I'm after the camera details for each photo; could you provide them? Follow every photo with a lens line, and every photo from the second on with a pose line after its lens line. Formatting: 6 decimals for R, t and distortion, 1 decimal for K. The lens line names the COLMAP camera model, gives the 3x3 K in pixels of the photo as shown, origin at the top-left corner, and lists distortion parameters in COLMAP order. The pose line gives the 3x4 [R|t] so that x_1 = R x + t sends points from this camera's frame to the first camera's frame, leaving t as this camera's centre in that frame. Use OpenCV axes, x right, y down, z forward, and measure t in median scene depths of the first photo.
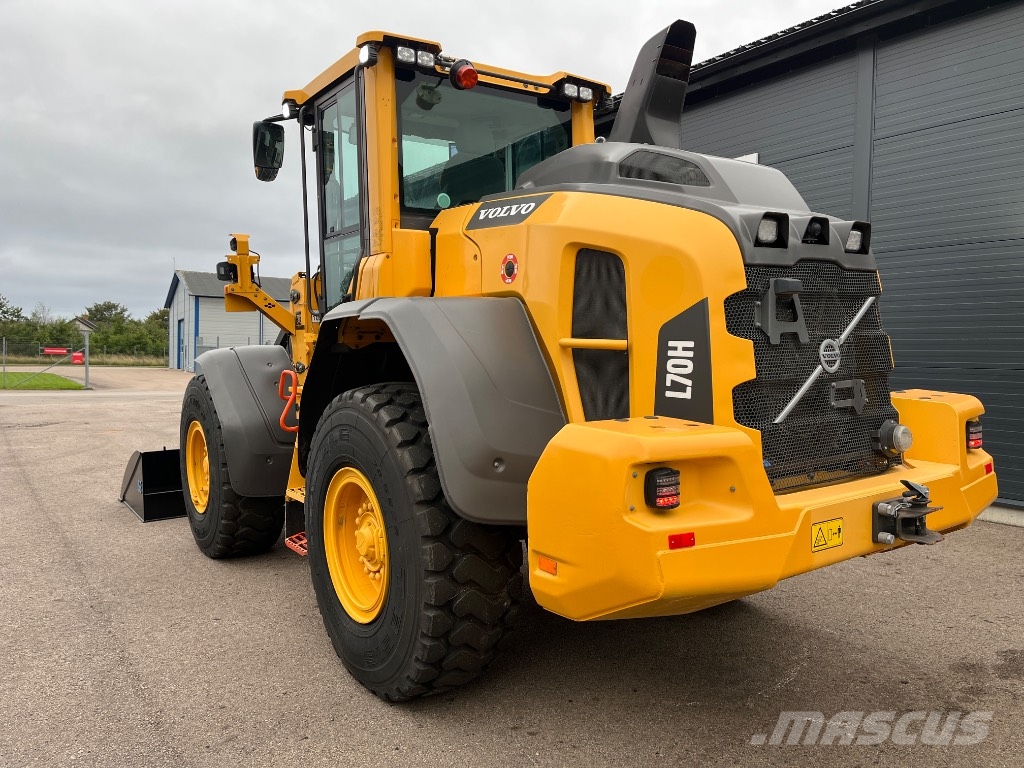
lens RADIAL K [[776.1, 0, 518.2], [0, 776.1, 383.7], [0, 0, 1]] dist [0.082728, -0.117795]
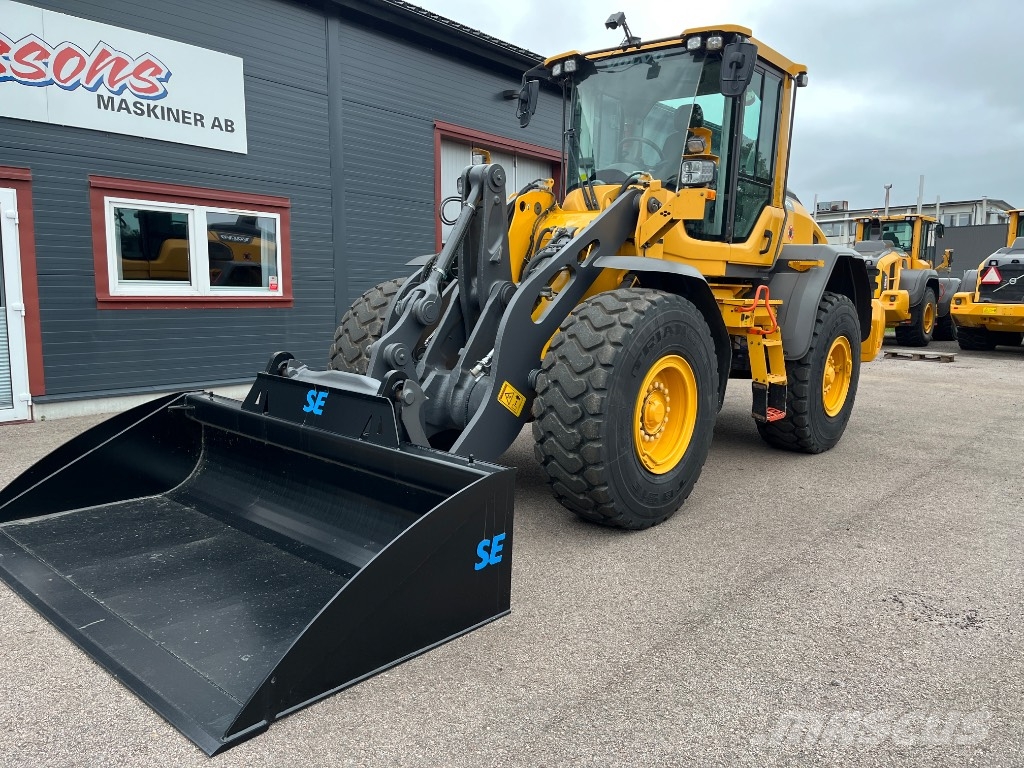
lens RADIAL K [[776.1, 0, 518.2], [0, 776.1, 383.7], [0, 0, 1]] dist [0.082728, -0.117795]
pose [[-0.248598, -0.128075, 0.960102, -2.284095], [0.020649, 0.990294, 0.137449, -0.066434], [-0.968387, 0.053995, -0.243541, 2.738726]]
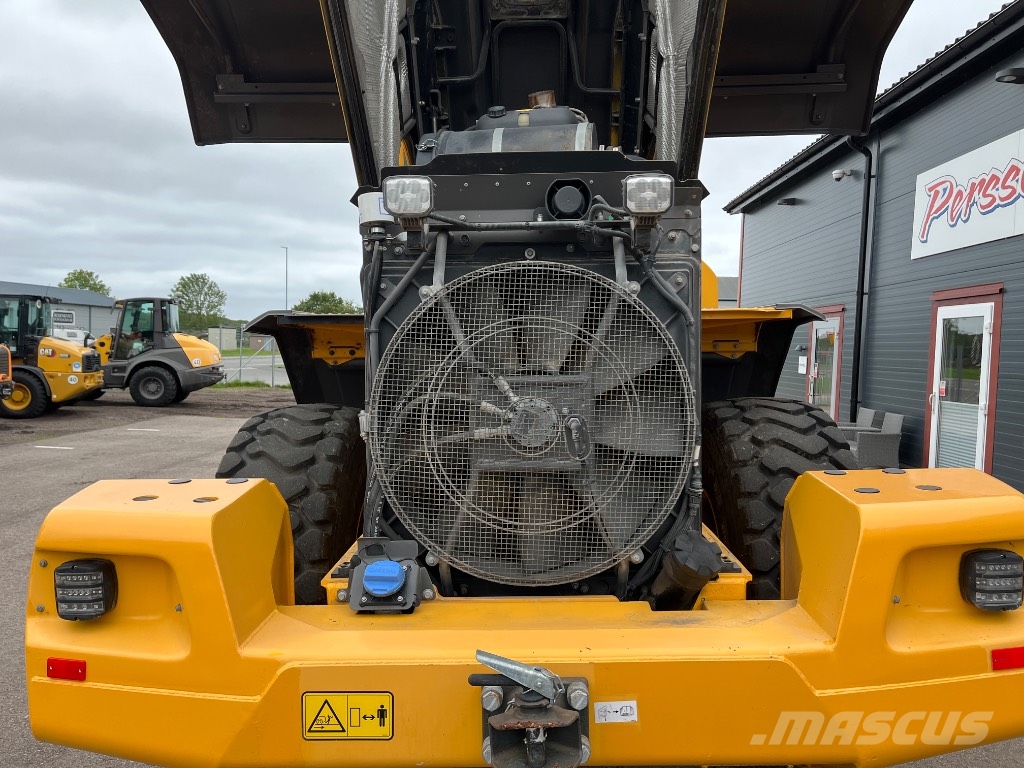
lens RADIAL K [[776.1, 0, 518.2], [0, 776.1, 383.7], [0, 0, 1]] dist [0.082728, -0.117795]
pose [[0.804531, 0.033890, -0.592943, 0.725916], [-0.034175, 0.999358, 0.010748, -0.055198], [0.592927, 0.011617, 0.805172, 0.528363]]
